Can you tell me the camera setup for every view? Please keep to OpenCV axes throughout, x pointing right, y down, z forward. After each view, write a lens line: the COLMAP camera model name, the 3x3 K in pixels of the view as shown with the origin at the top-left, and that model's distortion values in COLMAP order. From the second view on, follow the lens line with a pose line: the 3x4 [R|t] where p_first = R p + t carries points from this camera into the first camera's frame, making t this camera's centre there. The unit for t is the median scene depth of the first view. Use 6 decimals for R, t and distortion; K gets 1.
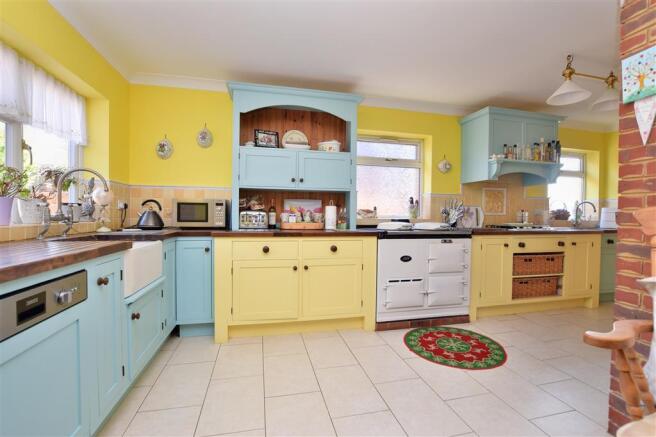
lens RADIAL K [[291.1, 0, 326.5], [0, 291.1, 221.1], [0, 0, 1]] dist [-0.030100, 0.000497]
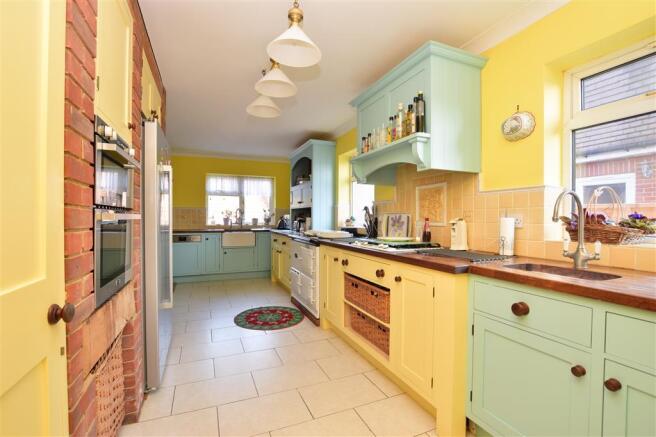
lens RADIAL K [[291.1, 0, 326.5], [0, 291.1, 221.1], [0, 0, 1]] dist [-0.030100, 0.000497]
pose [[0.172680, 0.001375, -0.984977, 1.592258], [-0.020982, 0.999777, -0.002283, -0.033066], [0.984754, 0.021061, 0.172671, 0.866468]]
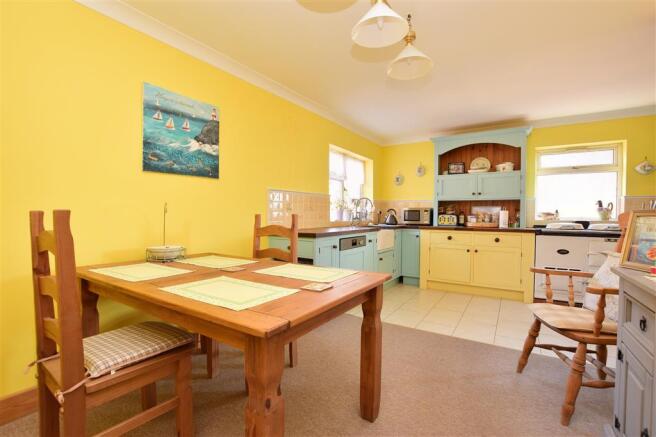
lens RADIAL K [[291.1, 0, 326.5], [0, 291.1, 221.1], [0, 0, 1]] dist [-0.030100, 0.000497]
pose [[0.690879, 0.009918, -0.722902, 0.441845], [-0.014618, 0.999893, -0.000251, 0.011275], [0.722823, 0.010741, 0.690950, -0.580448]]
